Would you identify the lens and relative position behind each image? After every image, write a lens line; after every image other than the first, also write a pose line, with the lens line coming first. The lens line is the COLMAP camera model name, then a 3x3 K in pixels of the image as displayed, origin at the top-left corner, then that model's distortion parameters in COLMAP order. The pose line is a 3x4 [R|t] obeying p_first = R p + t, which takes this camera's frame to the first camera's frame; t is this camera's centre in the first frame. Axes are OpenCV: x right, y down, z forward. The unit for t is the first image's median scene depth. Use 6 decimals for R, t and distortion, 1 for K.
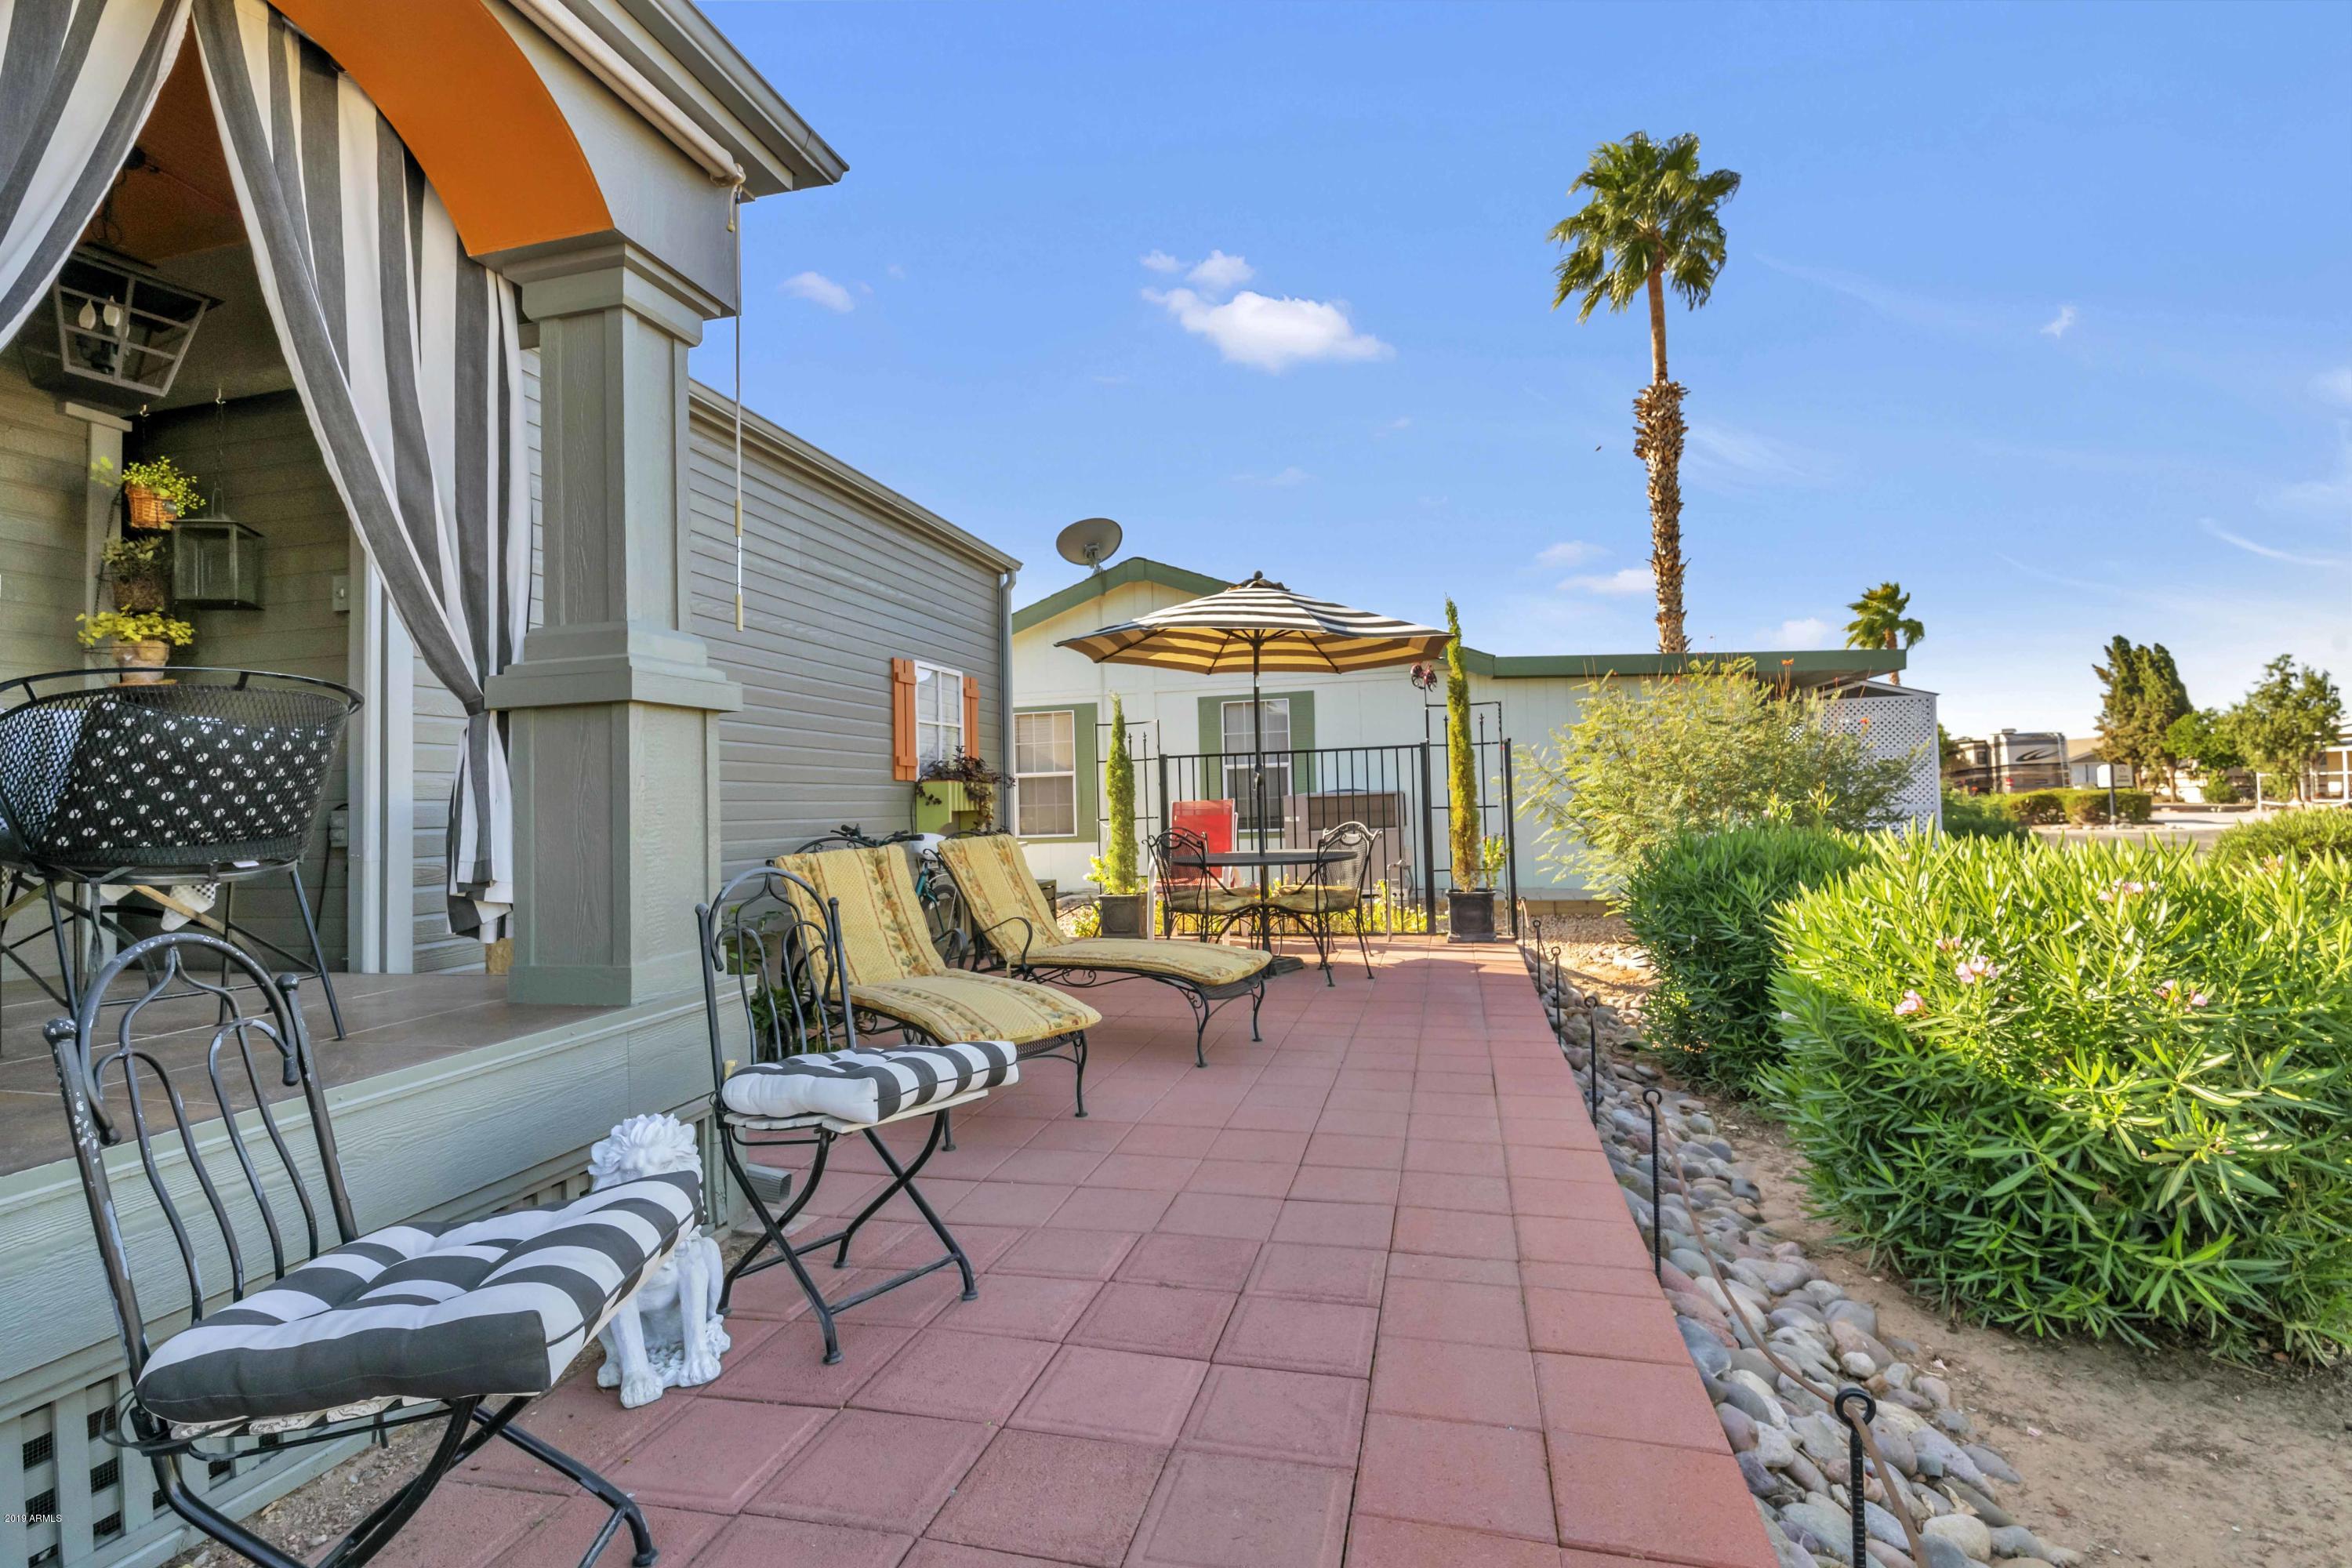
lens RADIAL K [[1105.2, 0, 1176.0], [0, 1105.2, 784.0], [0, 0, 1]] dist [0.001775, 0.000338]
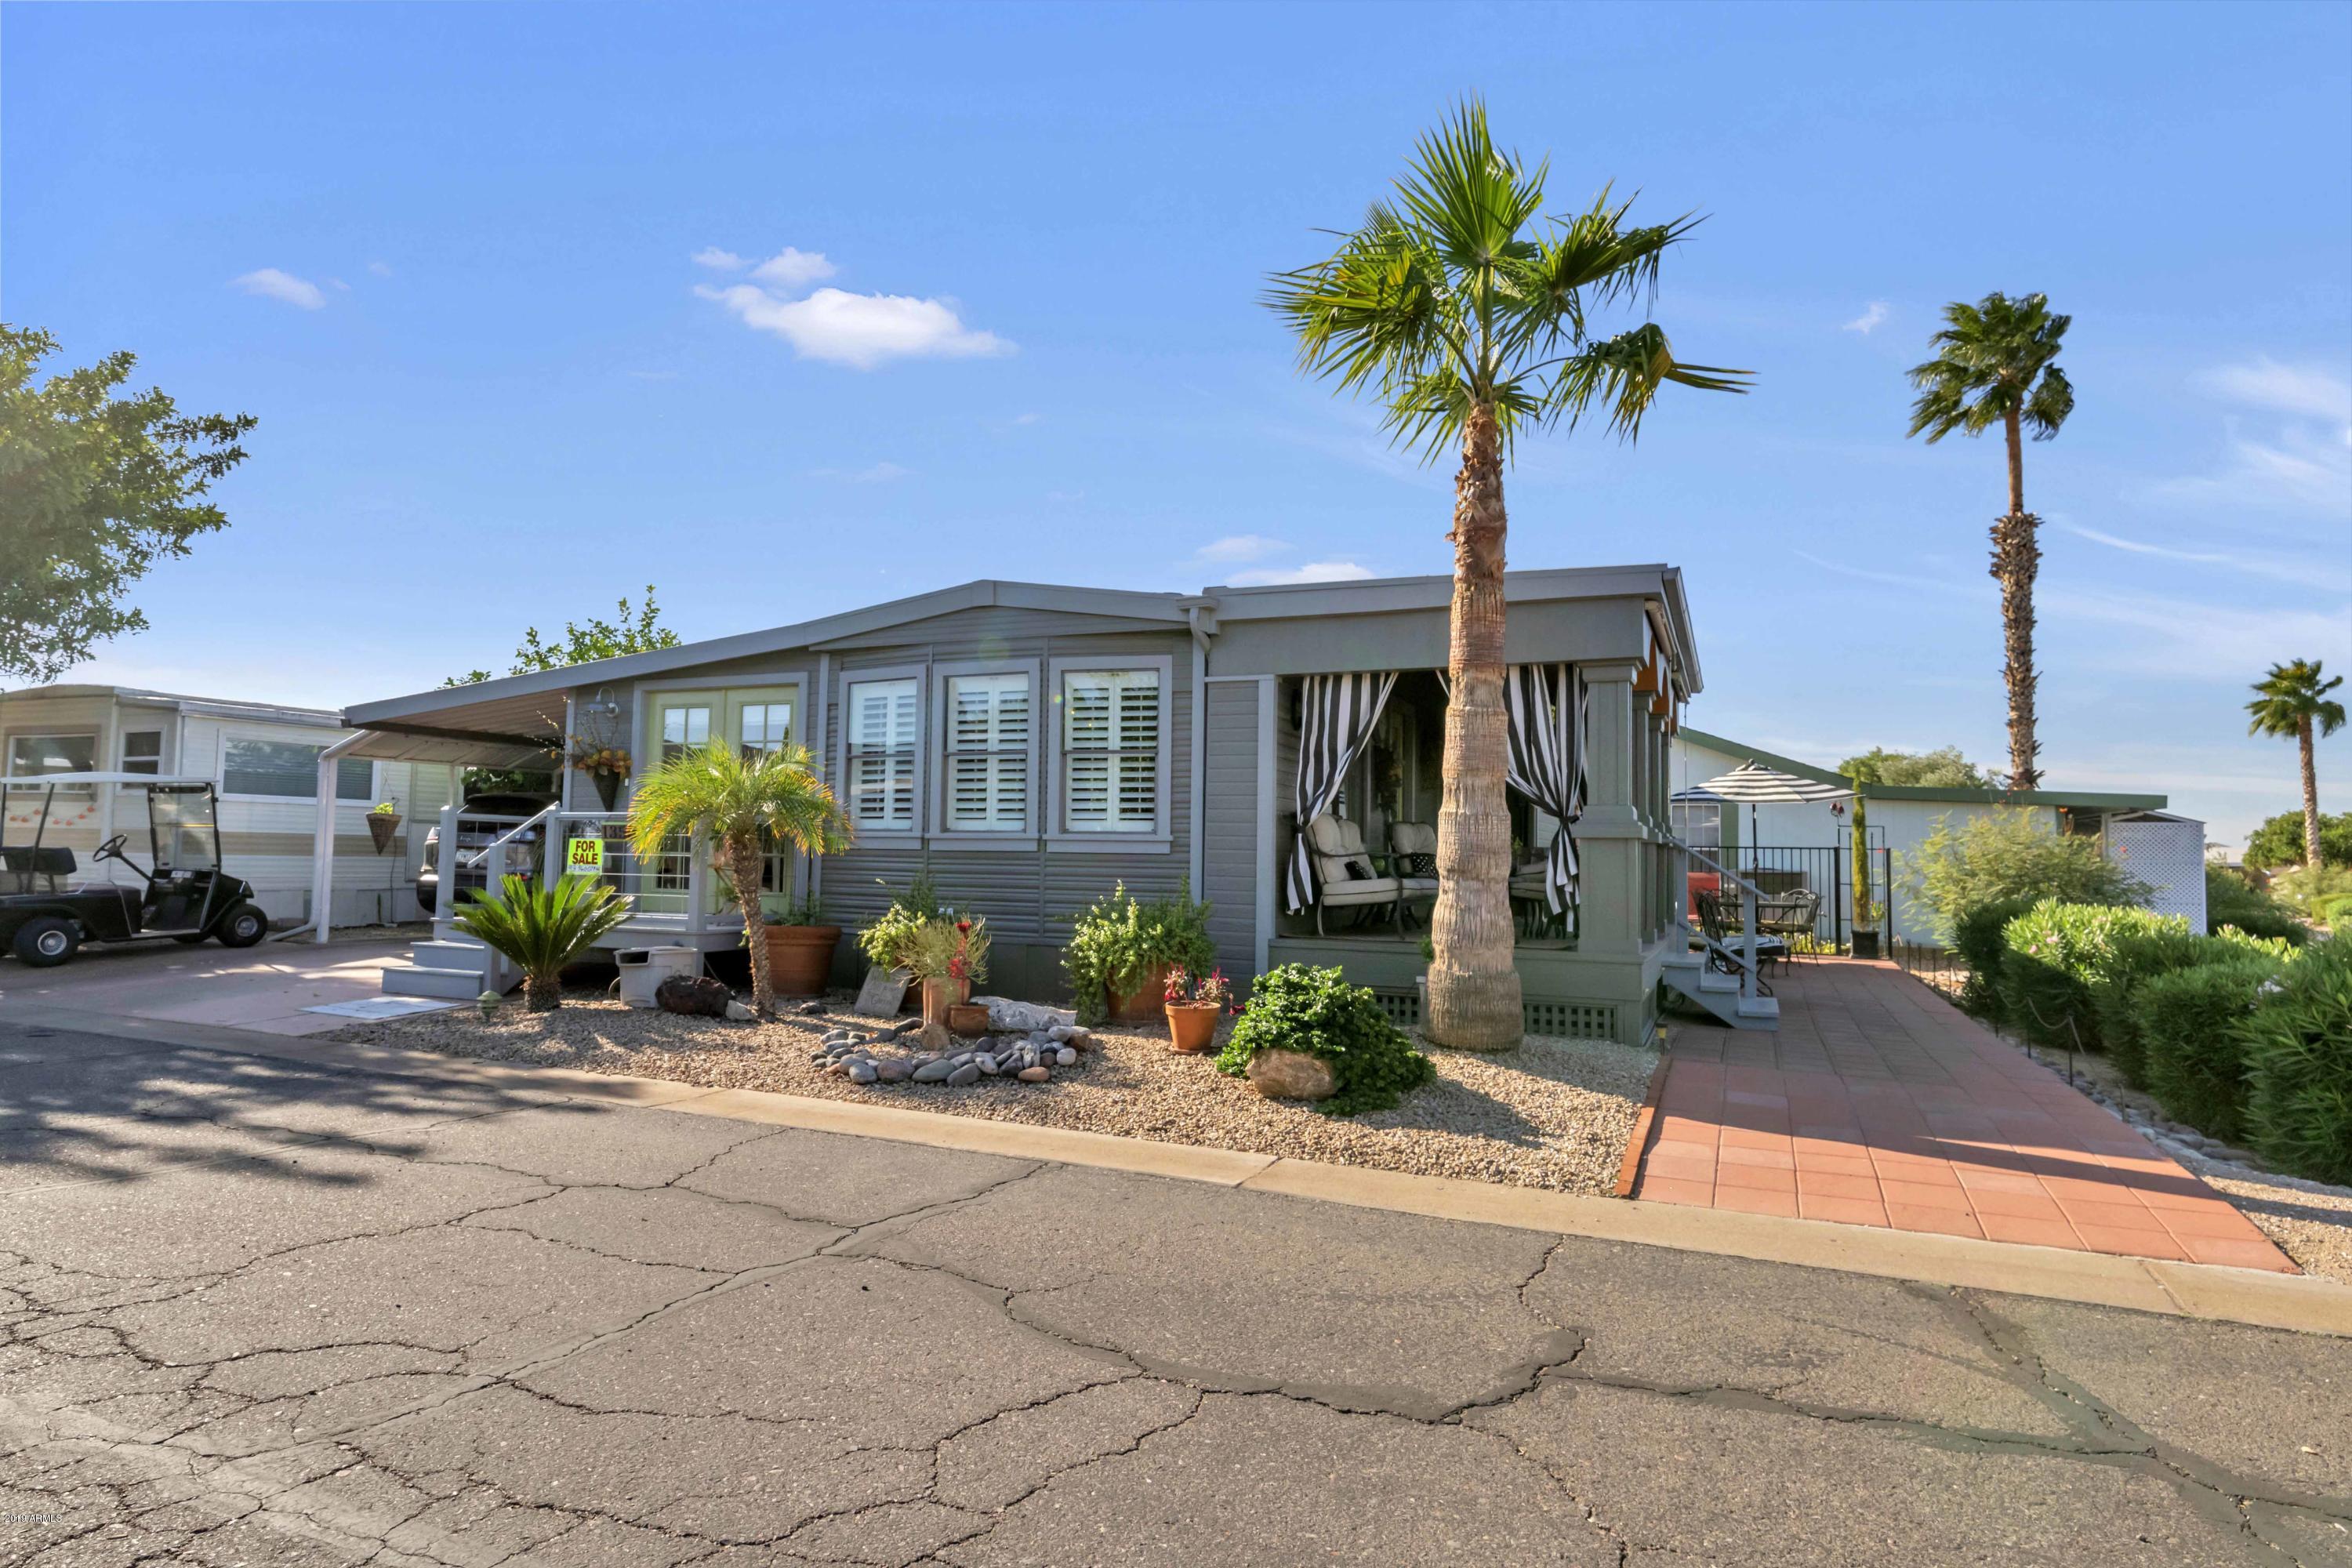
lens RADIAL K [[1210.9, 0, 1176.0], [0, 1210.9, 784.0], [0, 0, 1]] dist [-0.034300, -0.000021]
pose [[0.976584, 0.044580, -0.210465, -0.284302], [-0.052928, 0.998013, -0.034197, -0.011308], [0.208522, 0.044536, 0.977003, -0.762248]]
